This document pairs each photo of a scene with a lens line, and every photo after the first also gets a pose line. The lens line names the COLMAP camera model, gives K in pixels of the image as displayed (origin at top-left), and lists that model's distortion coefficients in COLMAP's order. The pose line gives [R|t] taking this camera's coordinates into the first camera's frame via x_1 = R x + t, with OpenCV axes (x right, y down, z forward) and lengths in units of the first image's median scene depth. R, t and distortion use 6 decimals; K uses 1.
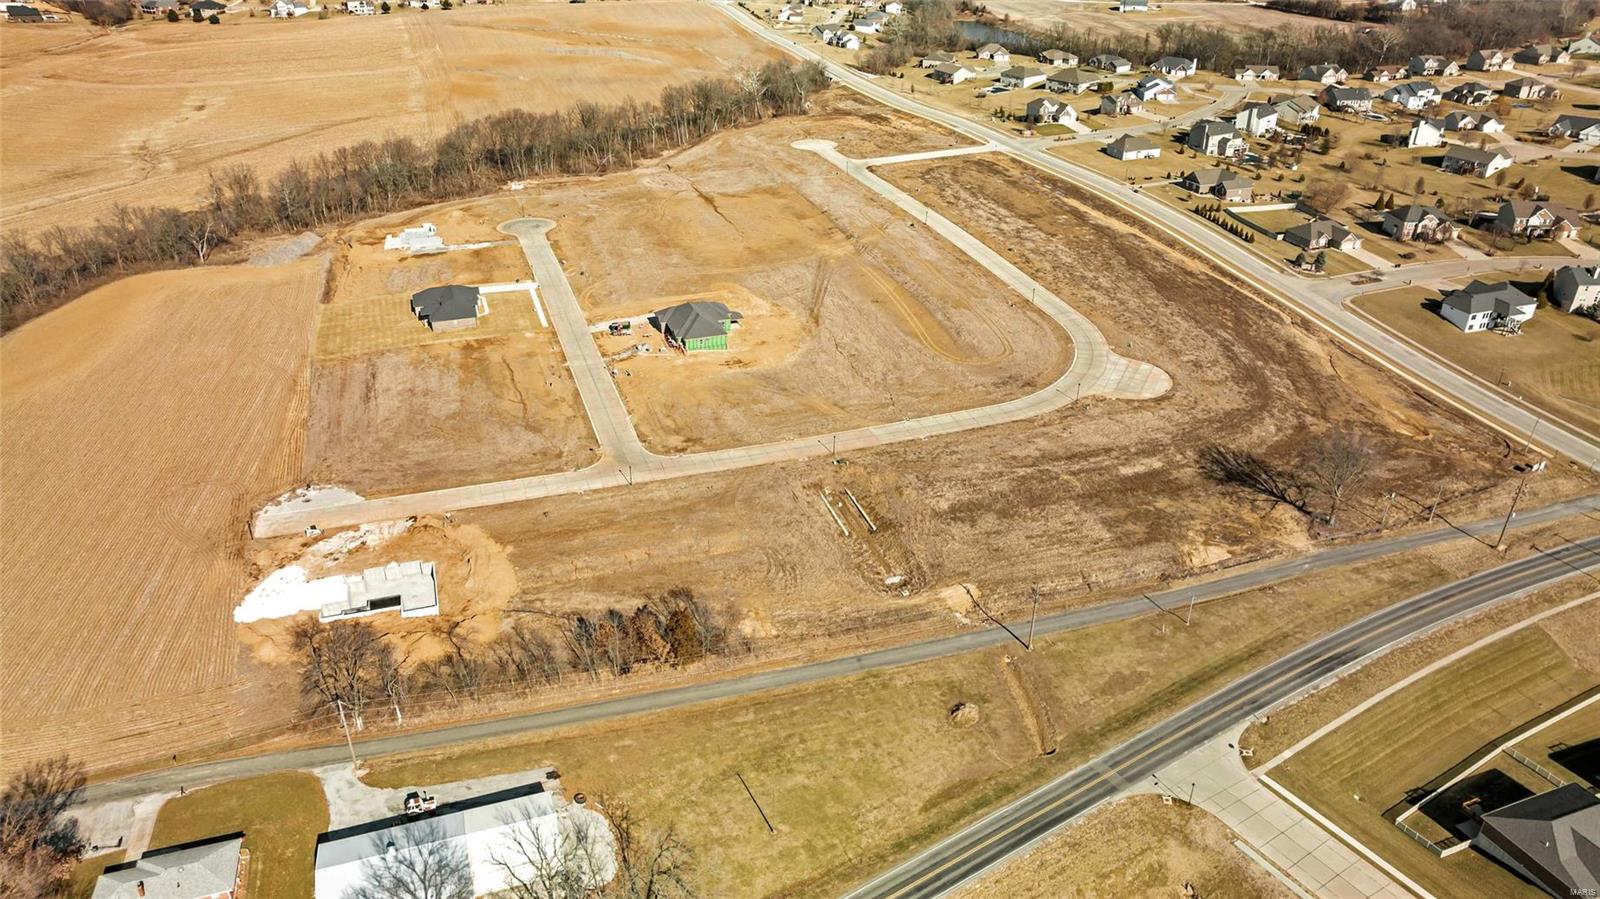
lens RADIAL K [[1137.8, 0, 798.3], [0, 1137.8, 449.7], [0, 0, 1]] dist [-0.028662, 0.024214]
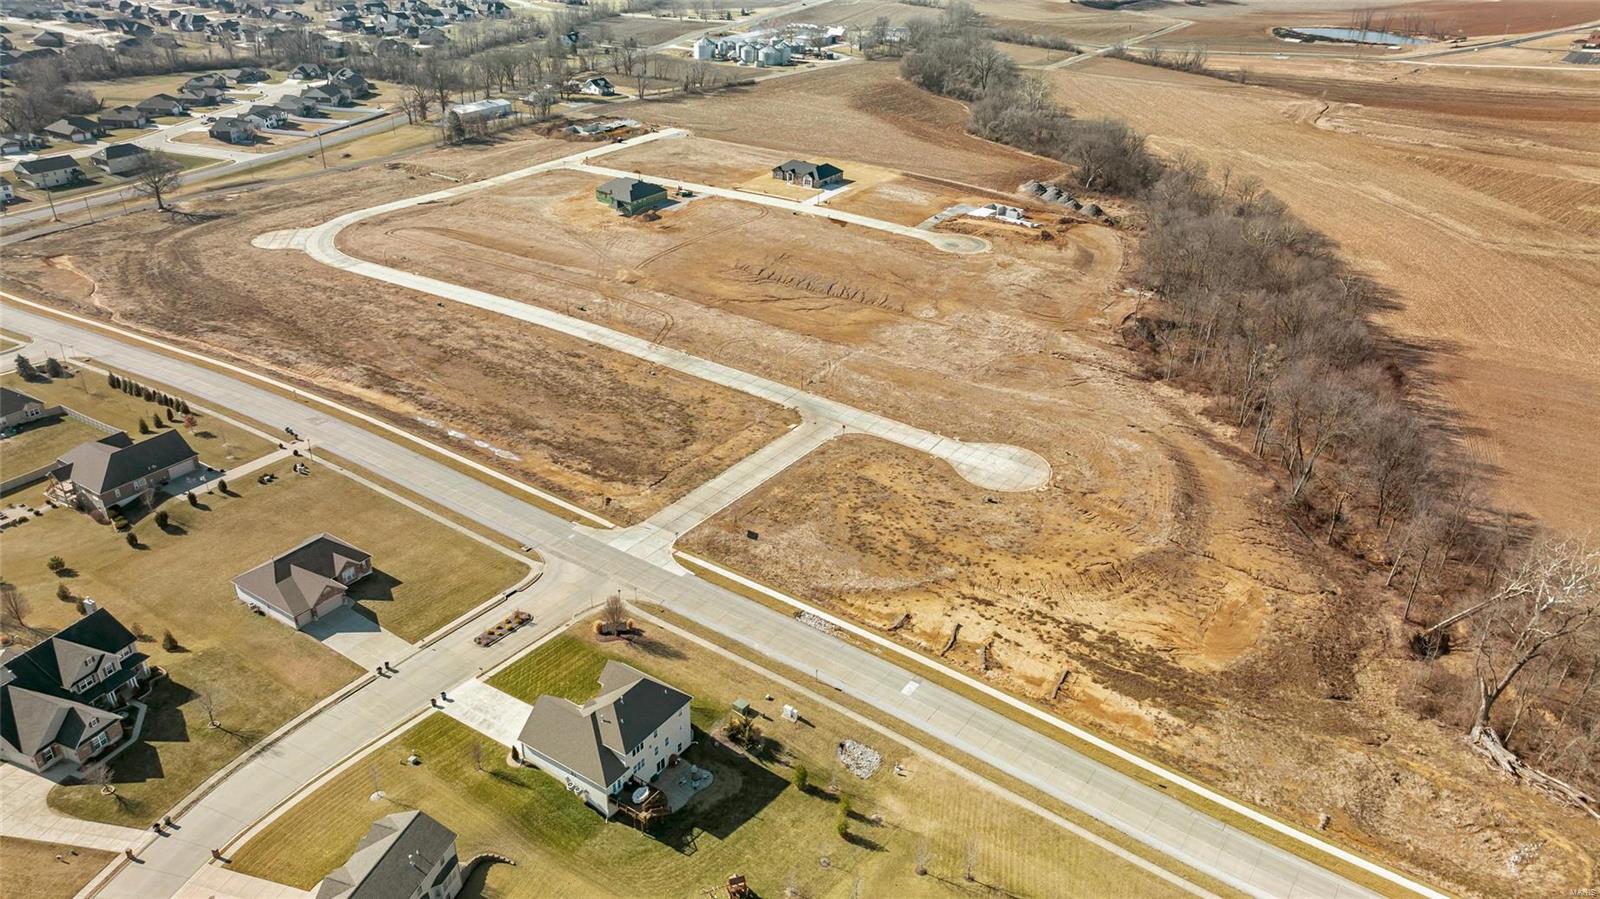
lens RADIAL K [[1137.8, 0, 798.3], [0, 1137.8, 449.7], [0, 0, 1]] dist [-0.028662, 0.024214]
pose [[-0.794222, 0.268331, -0.545170, 0.498541], [-0.310564, 0.591905, 0.743773, -0.881516], [0.522266, 0.760031, -0.386770, 1.663812]]
